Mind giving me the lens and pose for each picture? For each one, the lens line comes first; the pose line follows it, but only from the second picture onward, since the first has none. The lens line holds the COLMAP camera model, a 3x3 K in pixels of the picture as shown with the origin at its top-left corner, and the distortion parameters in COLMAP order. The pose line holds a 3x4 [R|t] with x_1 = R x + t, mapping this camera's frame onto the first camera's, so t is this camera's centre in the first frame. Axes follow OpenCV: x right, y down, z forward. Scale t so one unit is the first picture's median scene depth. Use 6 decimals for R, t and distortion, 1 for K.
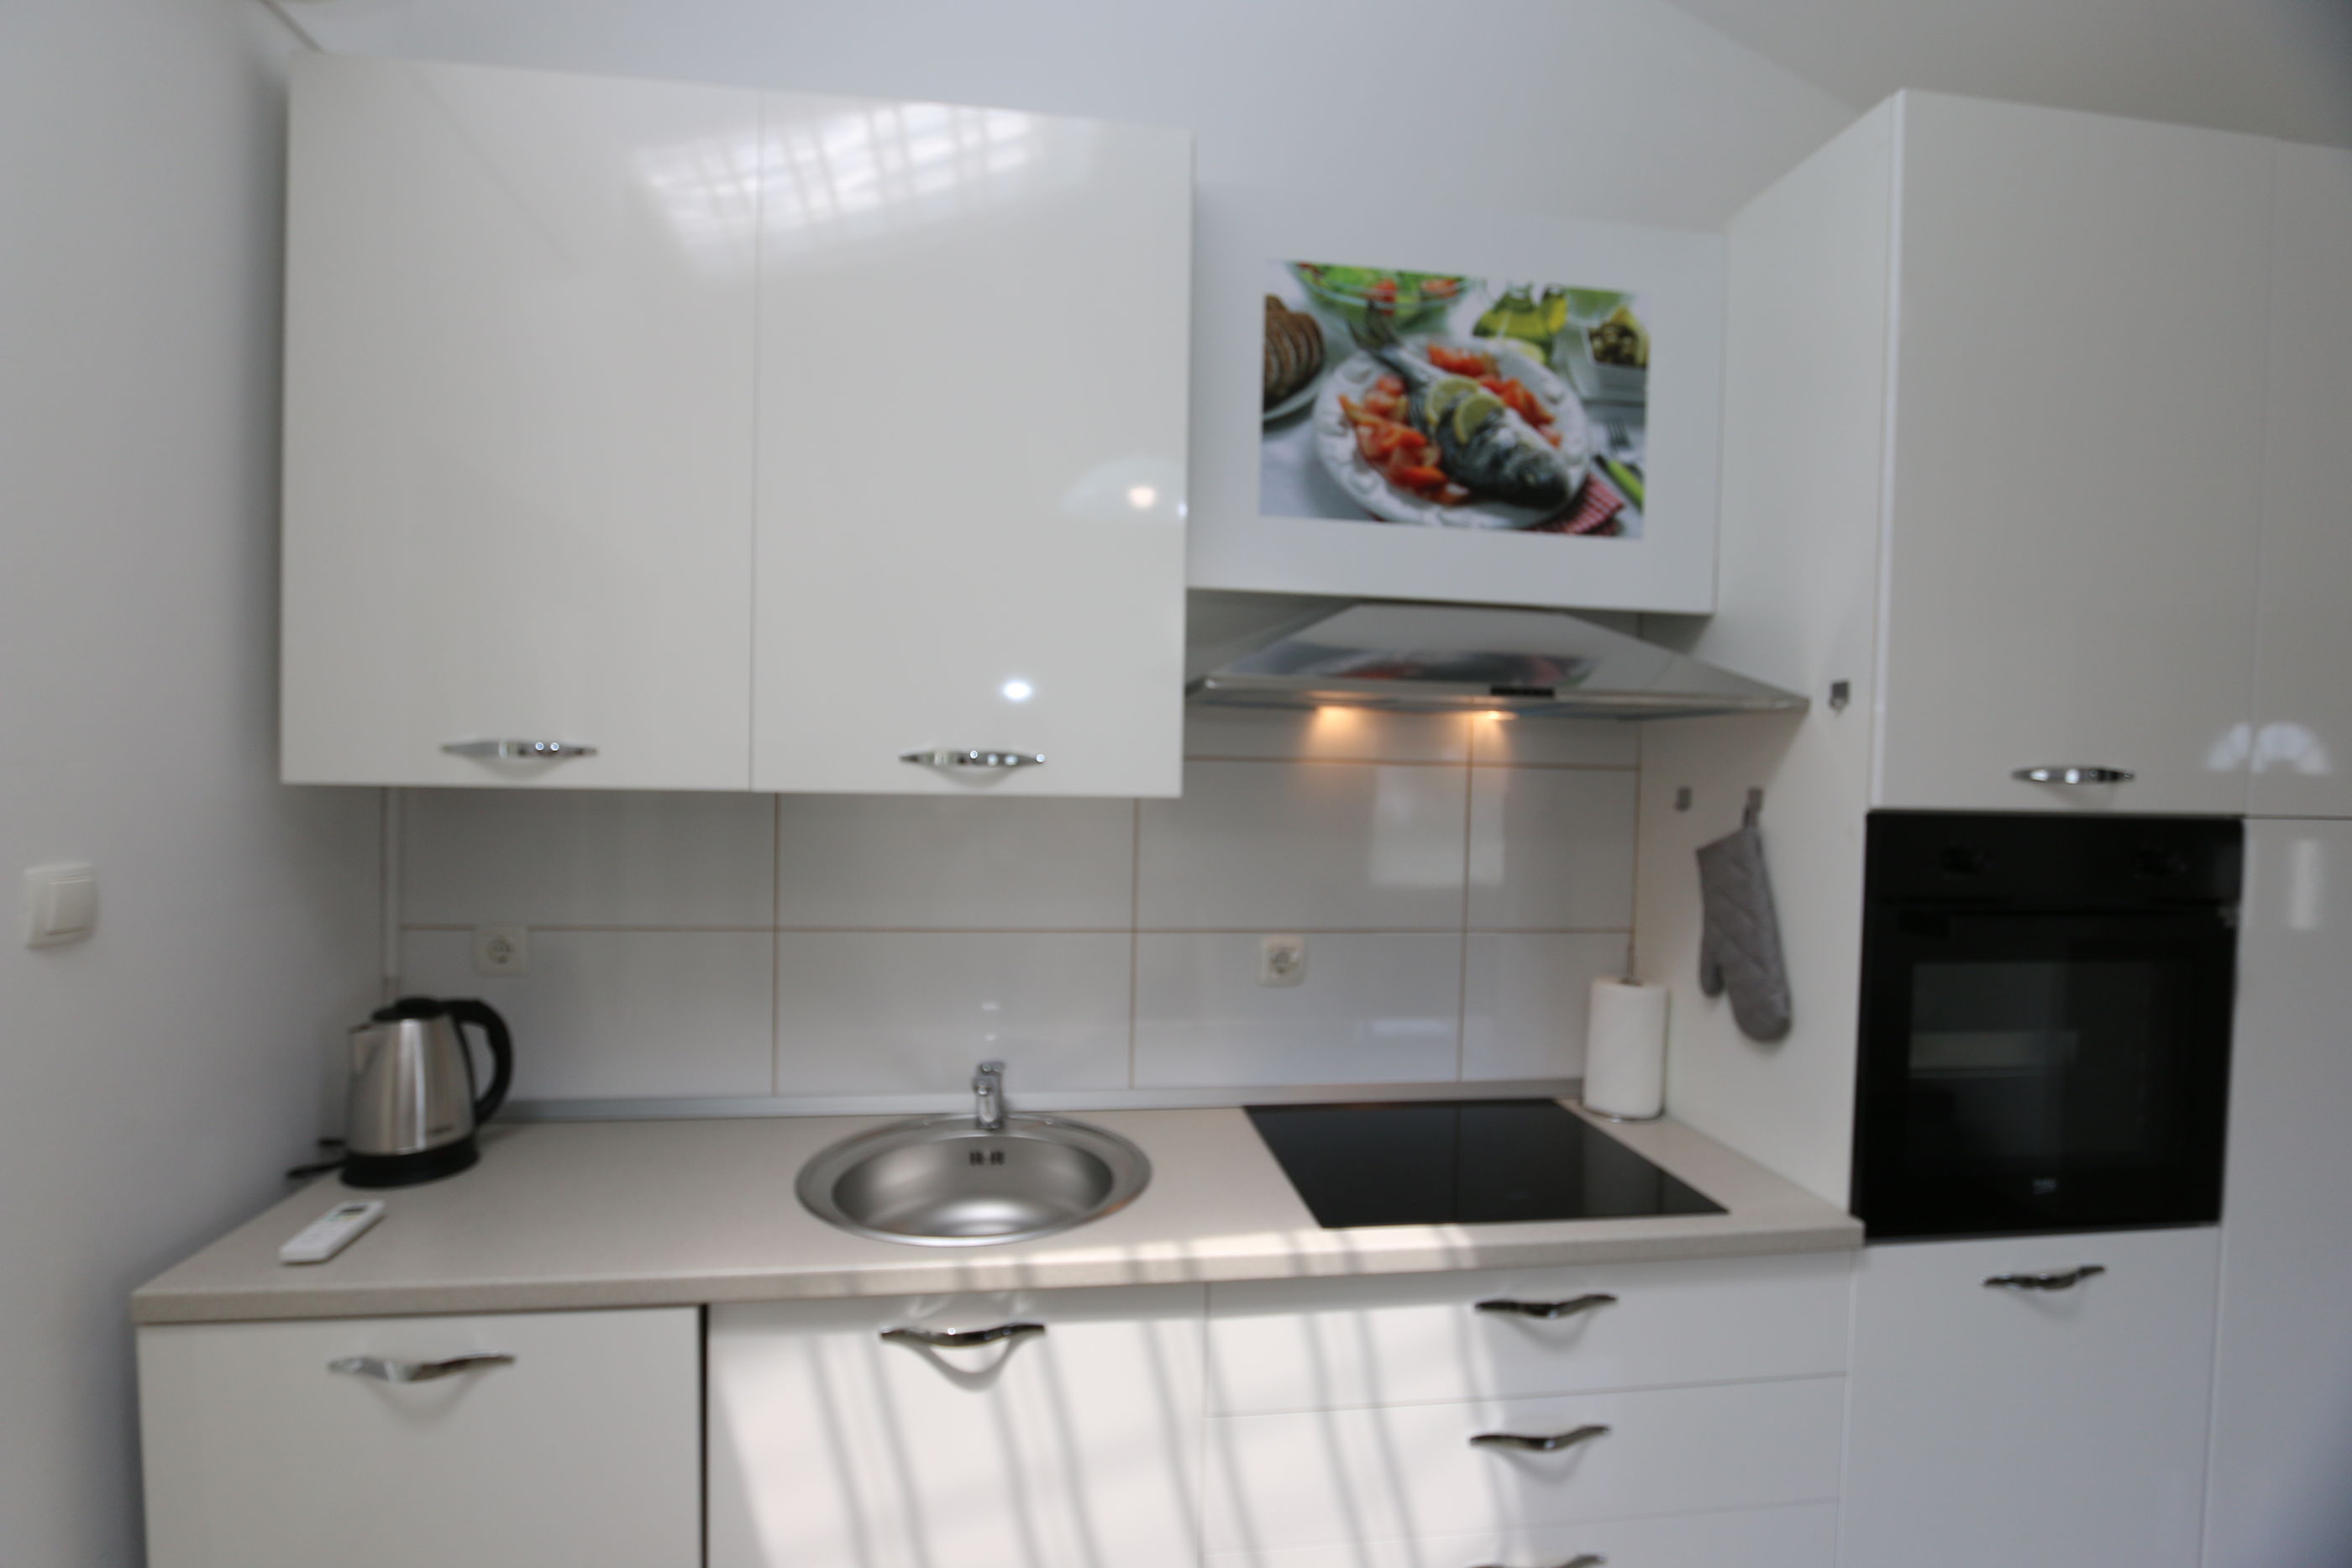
lens RADIAL K [[1093.7, 0, 1176.0], [0, 1093.7, 784.0], [0, 0, 1]] dist [-0.014083, 0.002136]
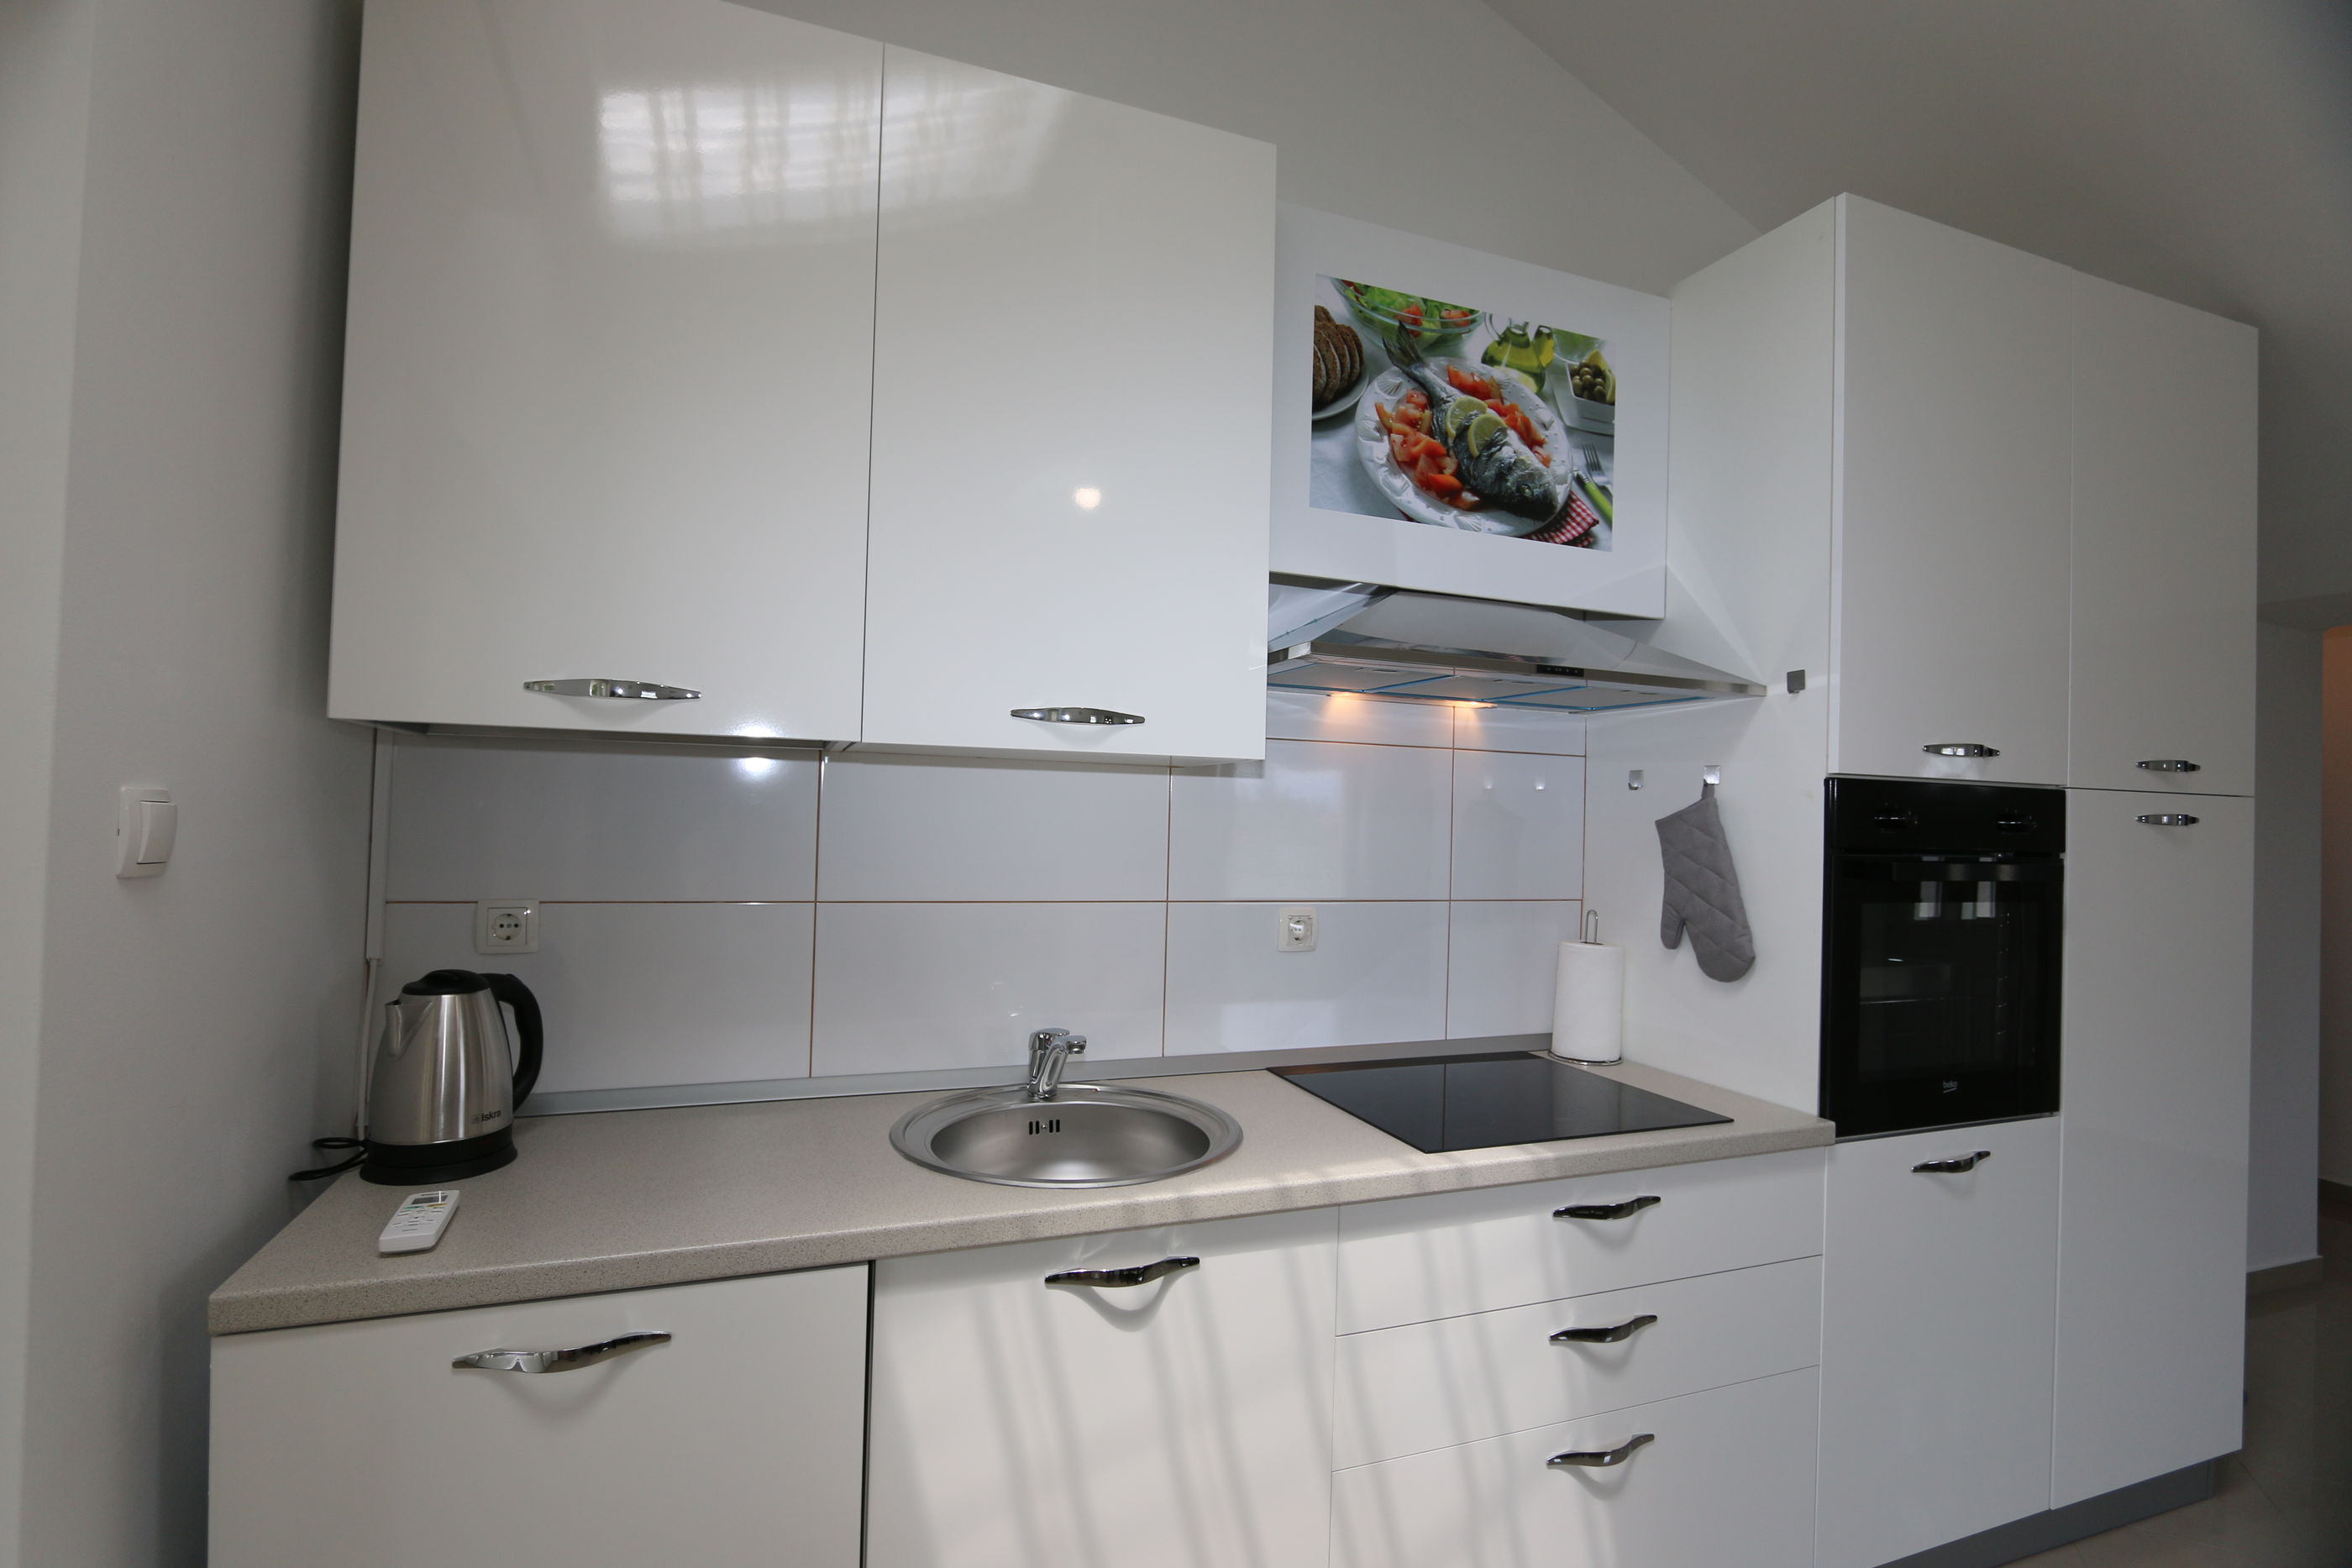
lens RADIAL K [[1093.7, 0, 1176.0], [0, 1093.7, 784.0], [0, 0, 1]] dist [-0.014083, 0.002136]
pose [[0.974860, 0.010353, 0.222576, -0.287225], [-0.002234, 0.999324, -0.036699, 0.066950], [-0.222806, 0.035280, 0.974224, -0.011009]]
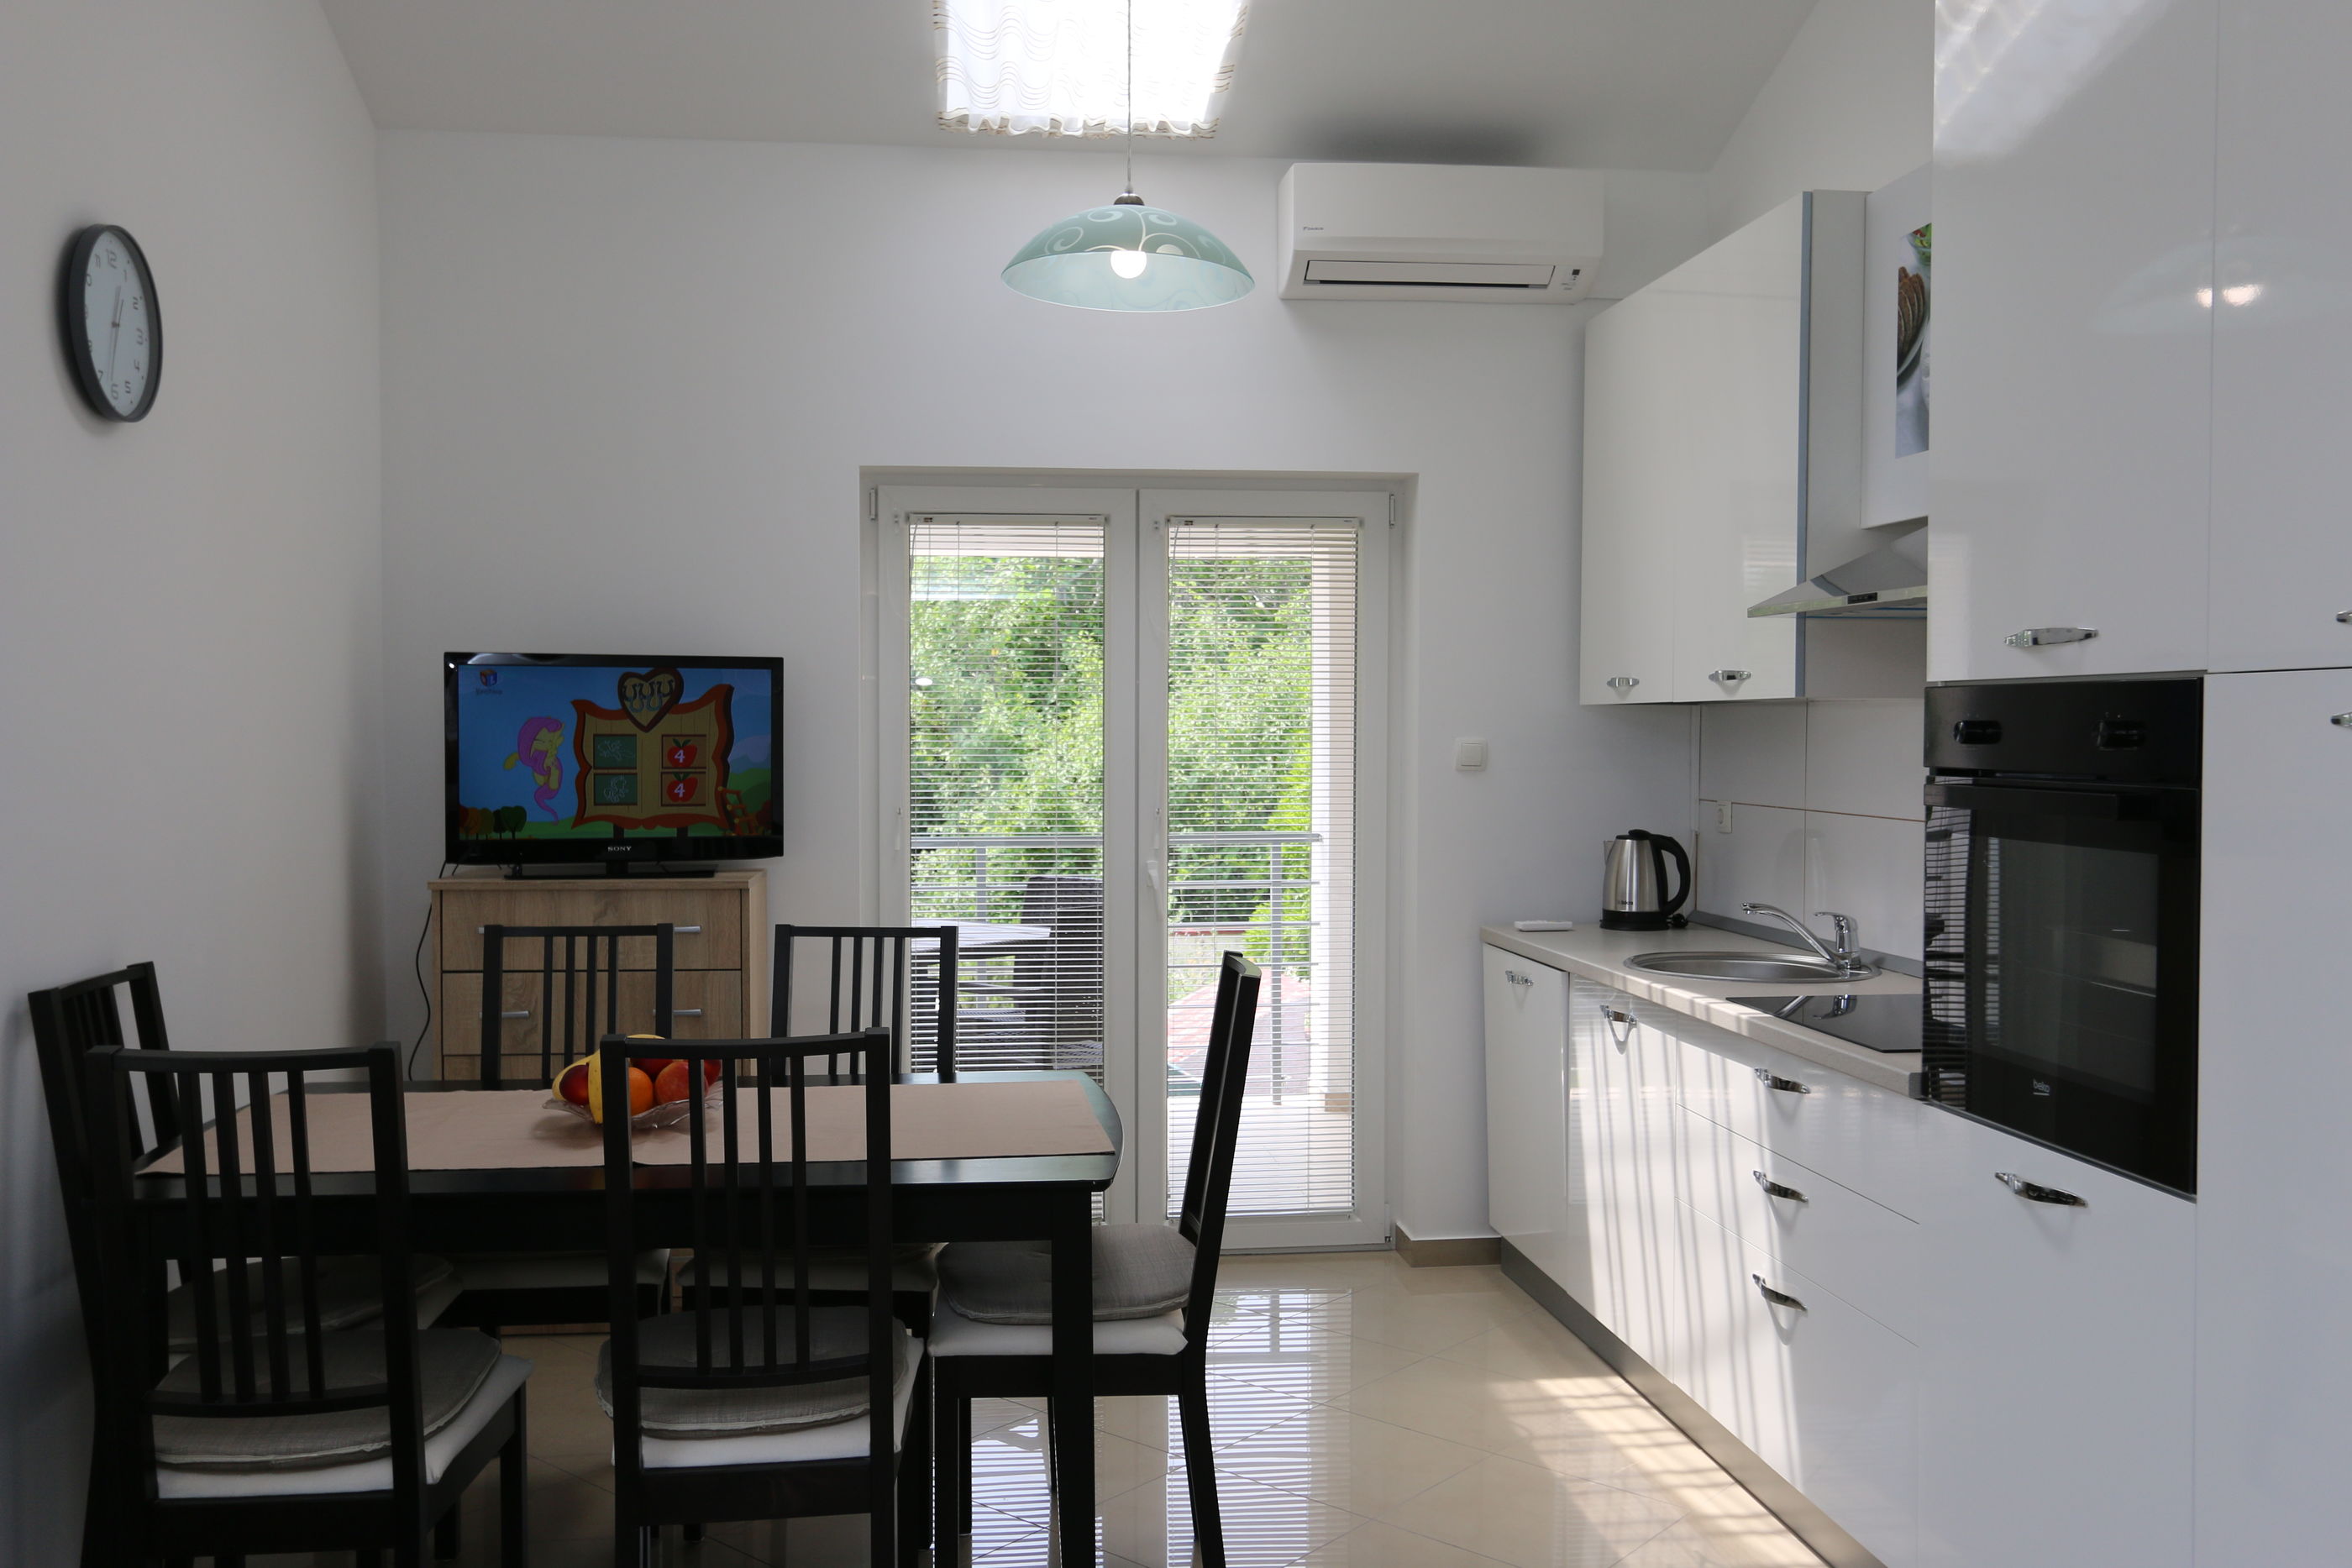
lens RADIAL K [[1914.2, 0, 1176.0], [0, 1914.2, 784.0], [0, 0, 1]] dist [-0.067391, -0.009957]
pose [[0.001841, 0.009949, -0.999949, 2.092242], [-0.029297, 0.999522, 0.009891, 0.105912], [0.999569, 0.029277, 0.002131, 0.232203]]
